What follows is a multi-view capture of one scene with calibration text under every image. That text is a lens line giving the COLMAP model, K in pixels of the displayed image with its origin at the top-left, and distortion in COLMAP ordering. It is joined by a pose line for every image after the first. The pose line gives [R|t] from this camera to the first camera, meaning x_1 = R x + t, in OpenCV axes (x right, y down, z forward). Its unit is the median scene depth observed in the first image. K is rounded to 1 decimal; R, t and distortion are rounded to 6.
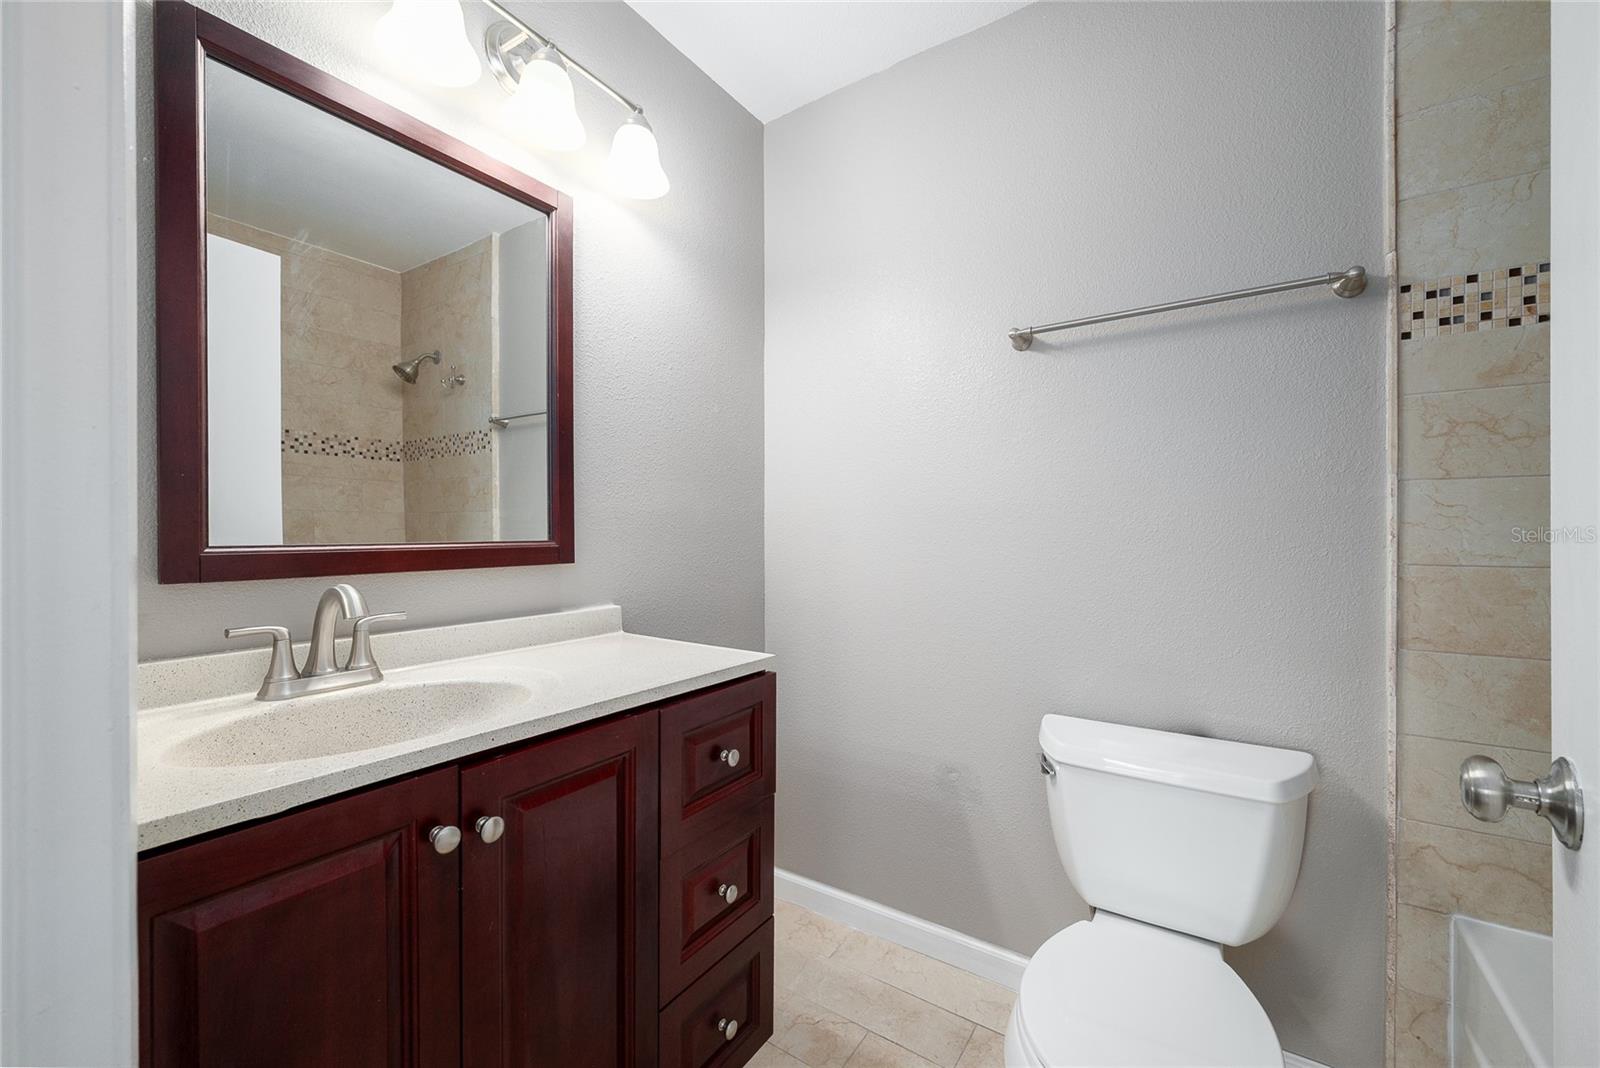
lens RADIAL K [[631.2, 0, 803.0], [0, 631.2, 531.1], [0, 0, 1]] dist [-0.001112, 0.000181]
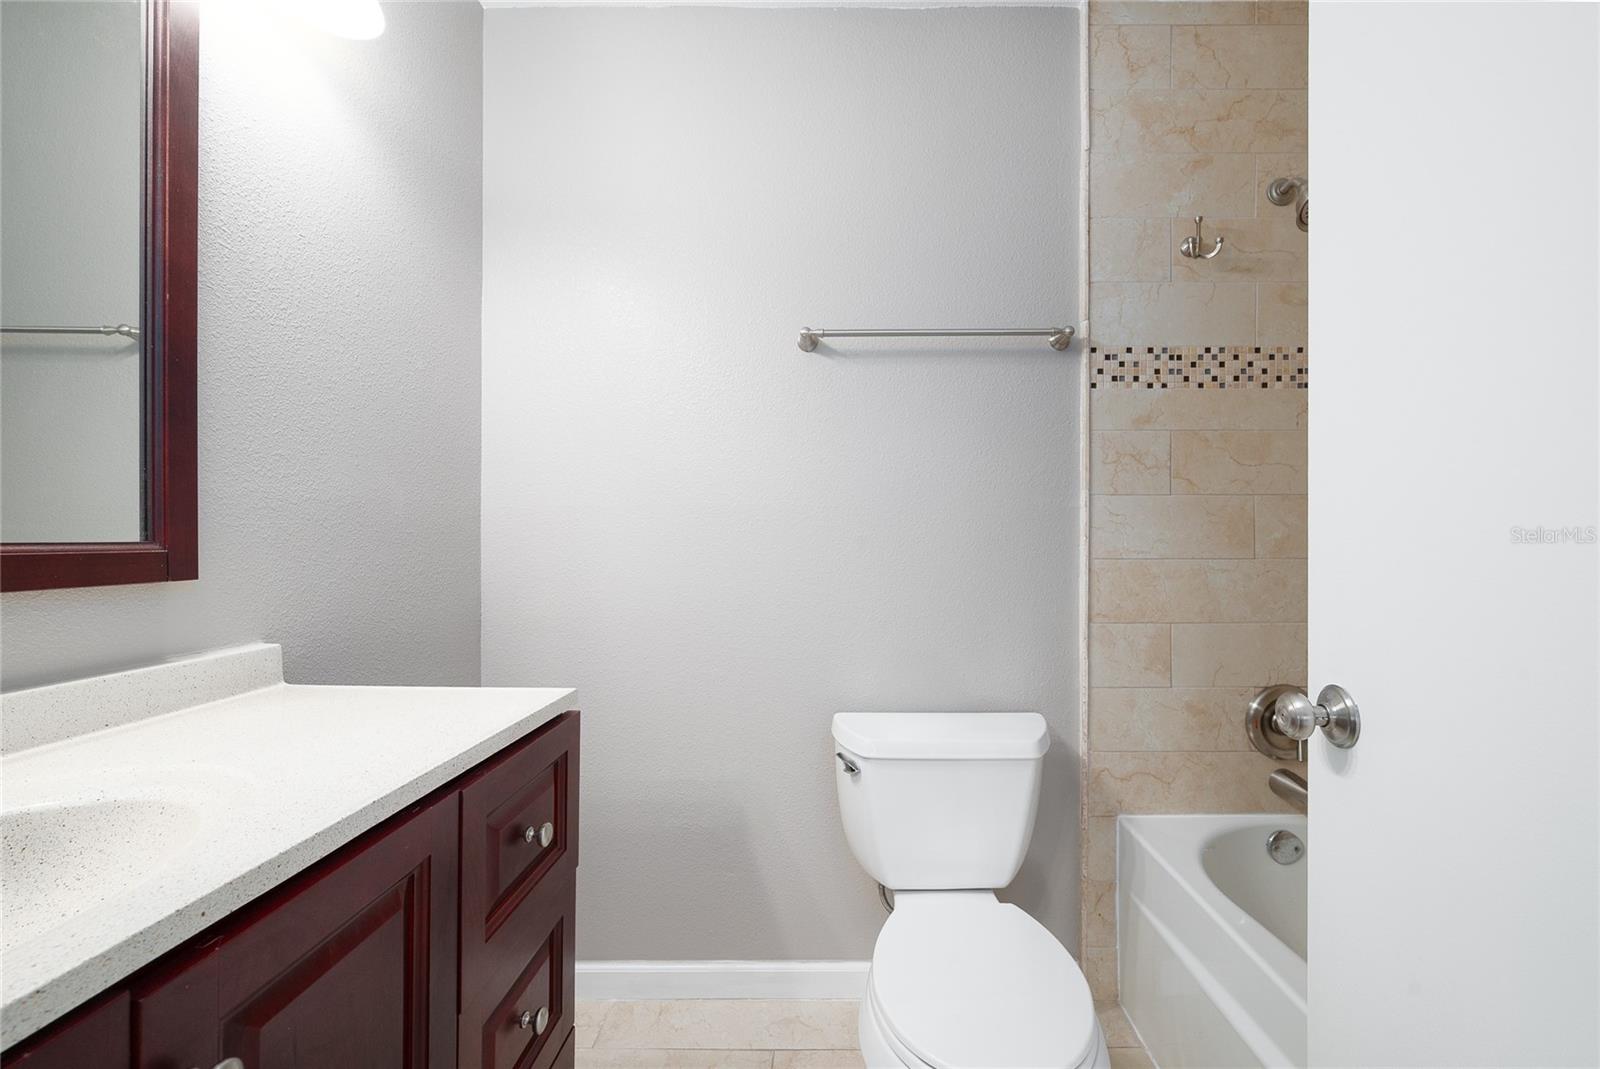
lens RADIAL K [[638.9, 0, 811.5], [0, 638.9, 540.9], [0, 0, 1]] dist [0.000002, 0.000191]
pose [[0.832063, 0.001774, 0.554678, -0.274814], [-0.001416, 0.999998, -0.001074, 0.017637], [-0.554679, 0.000108, 0.832065, 0.213160]]
